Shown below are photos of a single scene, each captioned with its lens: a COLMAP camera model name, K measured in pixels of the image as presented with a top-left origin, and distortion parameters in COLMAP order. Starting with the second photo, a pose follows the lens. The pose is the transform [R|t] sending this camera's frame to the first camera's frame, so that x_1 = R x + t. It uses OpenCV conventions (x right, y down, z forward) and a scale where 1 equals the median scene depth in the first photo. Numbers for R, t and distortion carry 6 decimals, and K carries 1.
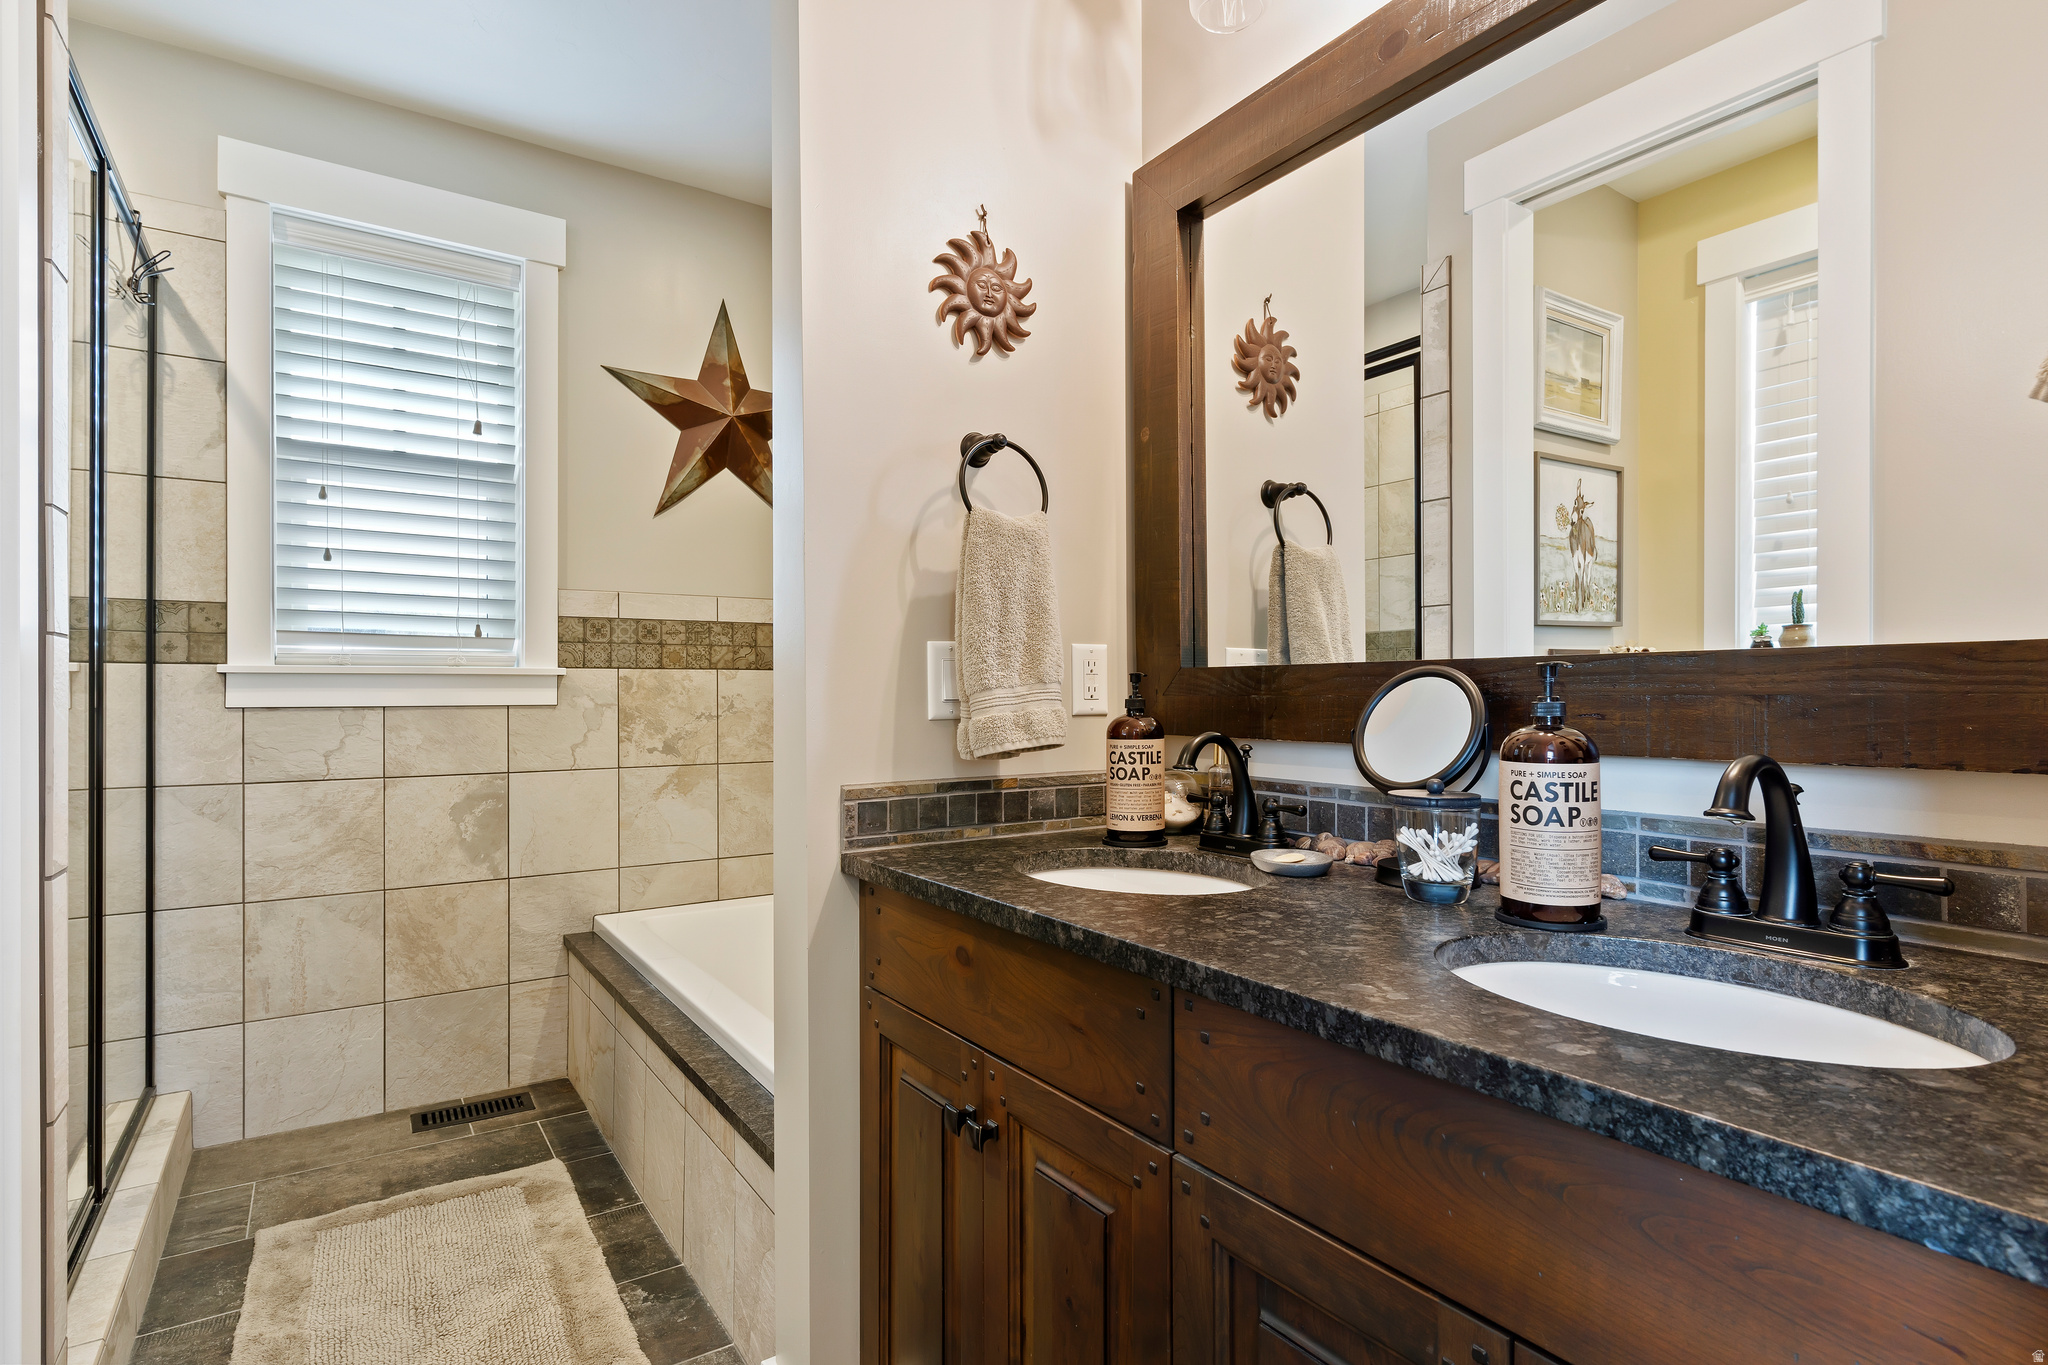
lens RADIAL K [[1018.5, 0, 1020.4], [0, 1018.5, 687.8], [0, 0, 1]] dist [-0.000209, 0.000702]
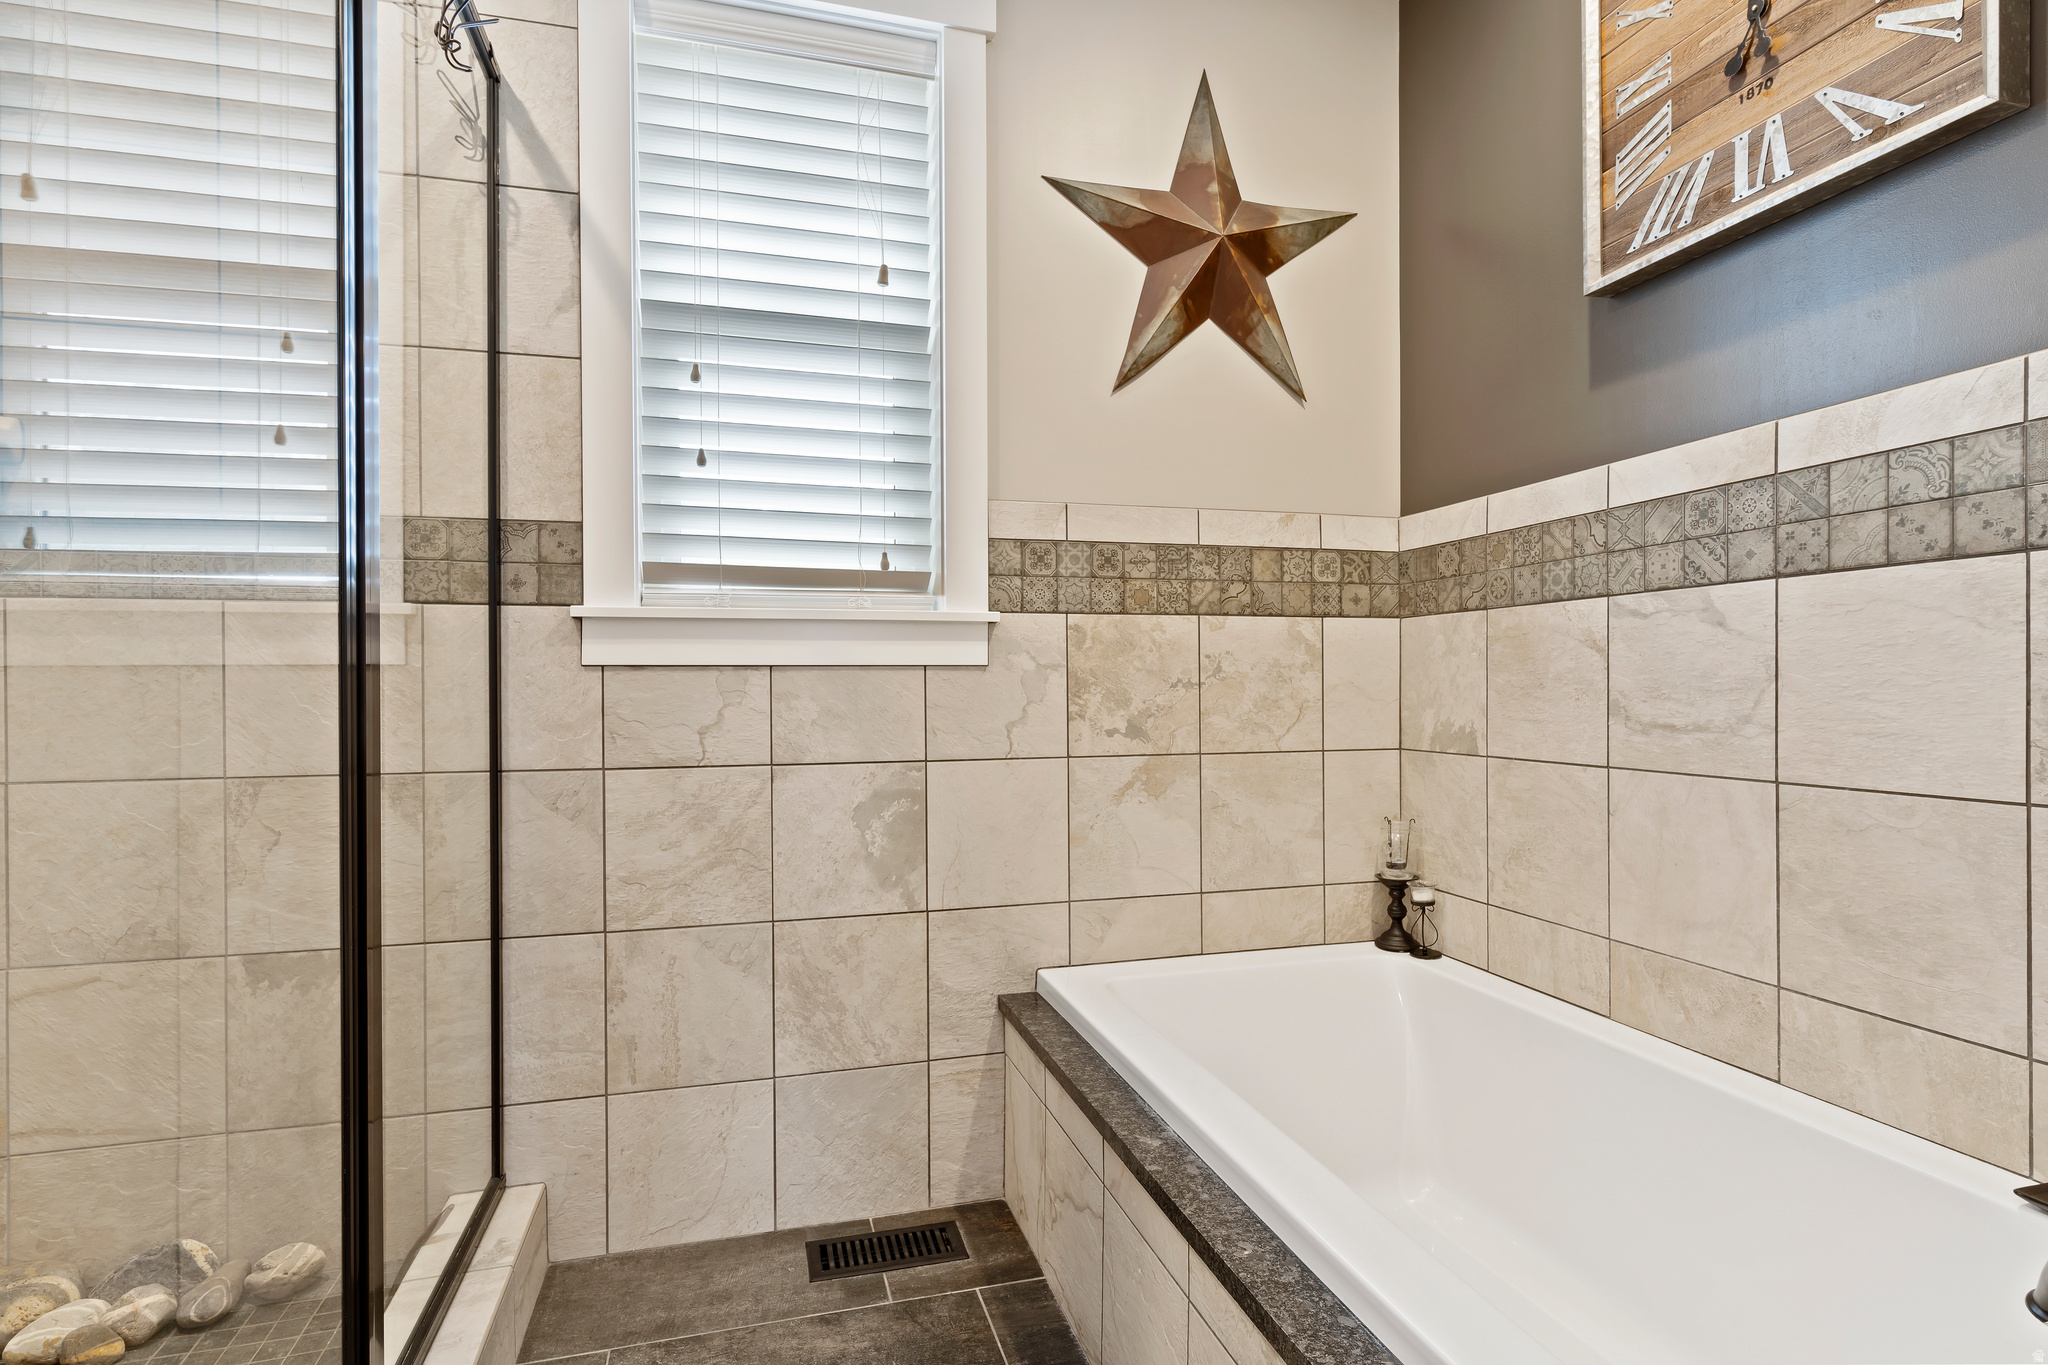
lens RADIAL K [[1018.5, 0, 1025.6], [0, 1018.5, 689.9], [0, 0, 1]] dist [-0.000209, 0.000702]
pose [[0.950193, -0.000326, -0.311661, -0.229680], [0.003991, 0.999930, 0.011121, 0.027991], [0.311636, -0.011811, 0.950128, 0.372696]]
